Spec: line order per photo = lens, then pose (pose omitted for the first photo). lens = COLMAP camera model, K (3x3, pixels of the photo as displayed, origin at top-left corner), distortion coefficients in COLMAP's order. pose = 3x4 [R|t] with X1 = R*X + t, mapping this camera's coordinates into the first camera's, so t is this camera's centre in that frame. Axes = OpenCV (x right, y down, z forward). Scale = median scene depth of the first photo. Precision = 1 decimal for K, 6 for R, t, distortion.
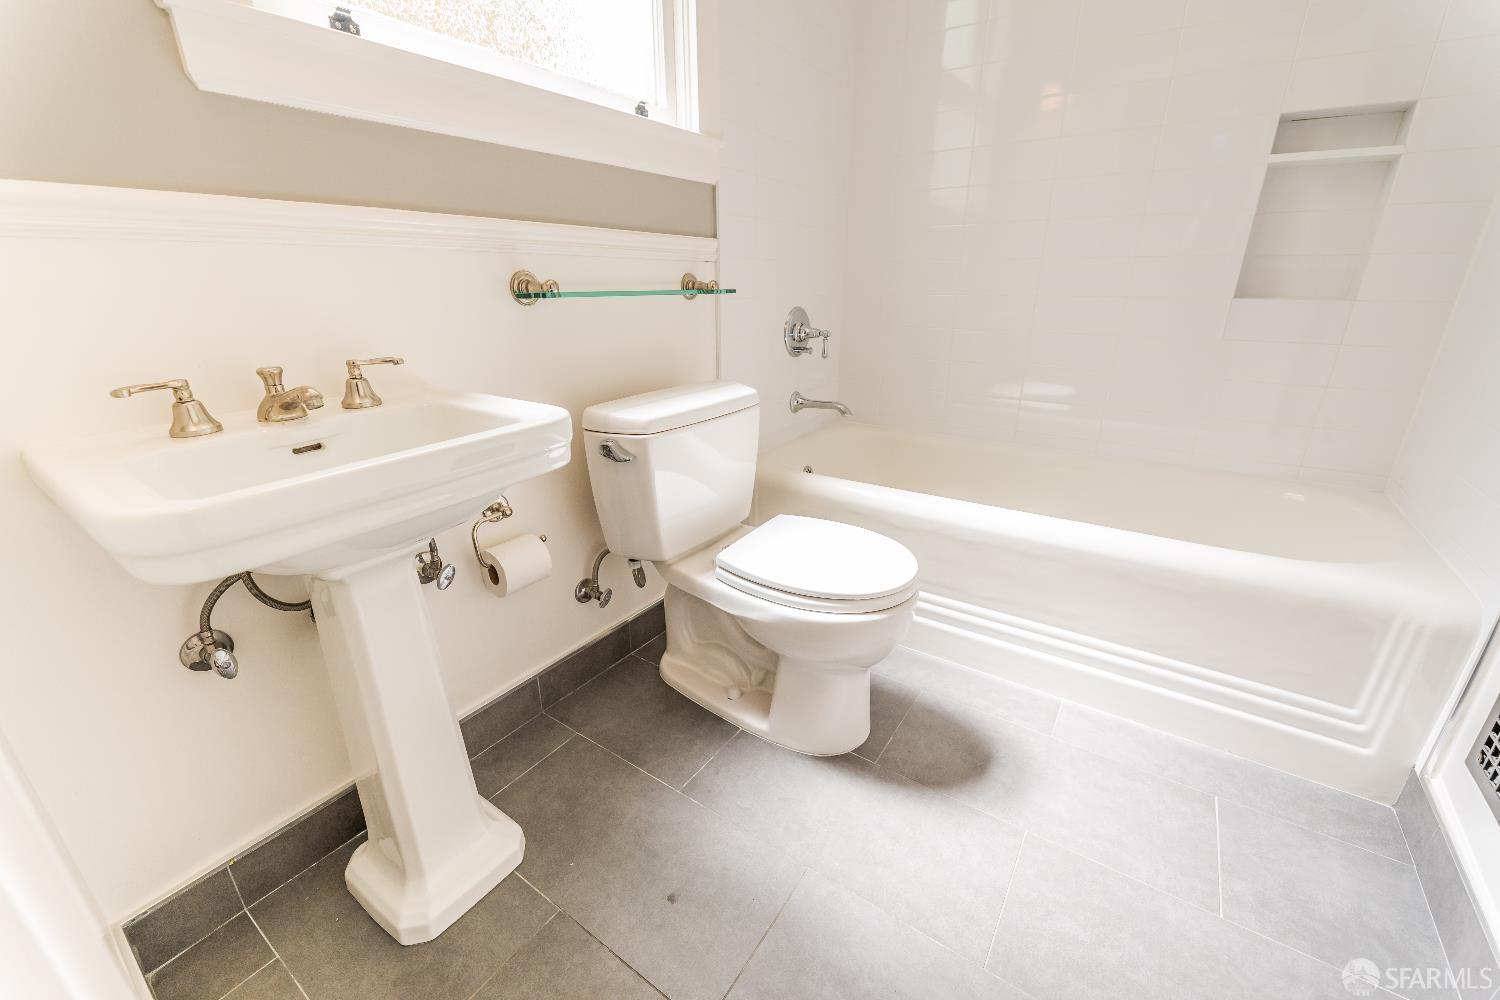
lens RADIAL K [[608.2, 0, 745.1], [0, 608.2, 514.5], [0, 0, 1]] dist [-0.000474, -0.004247]
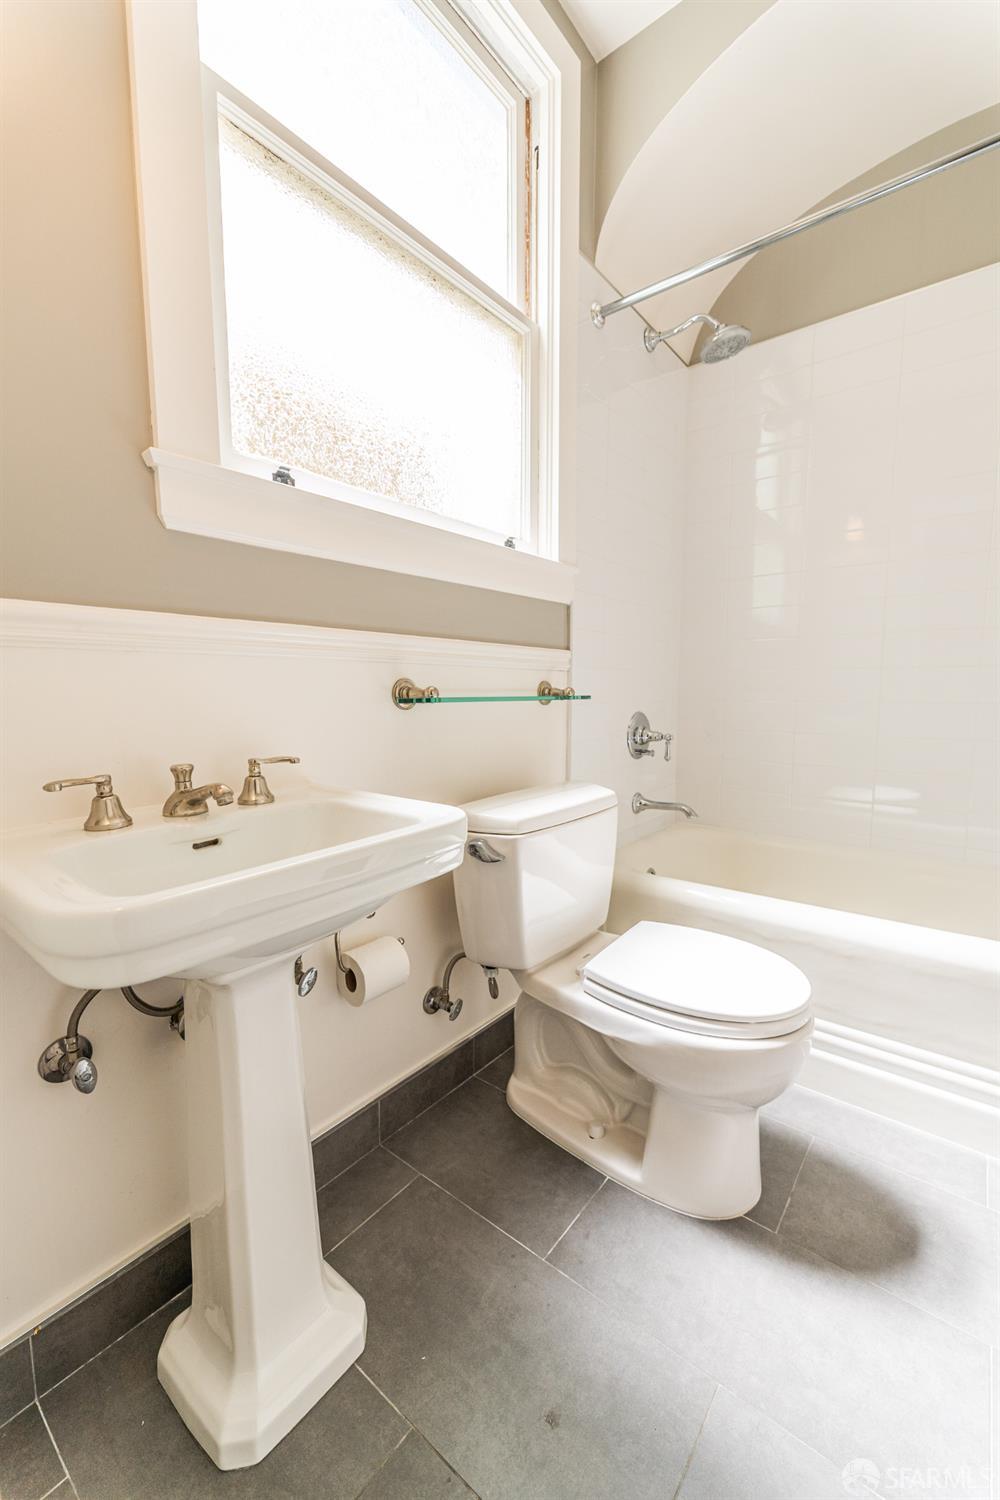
lens RADIAL K [[609.6, 0, 505.1], [0, 609.6, 760.1], [0, 0, 1]] dist [-0.003326, 0.000096]
pose [[0.998201, 0.010957, -0.058949, -0.122449], [-0.025099, 0.969233, -0.244863, -0.006644], [0.054452, 0.245902, 0.967764, 0.014858]]
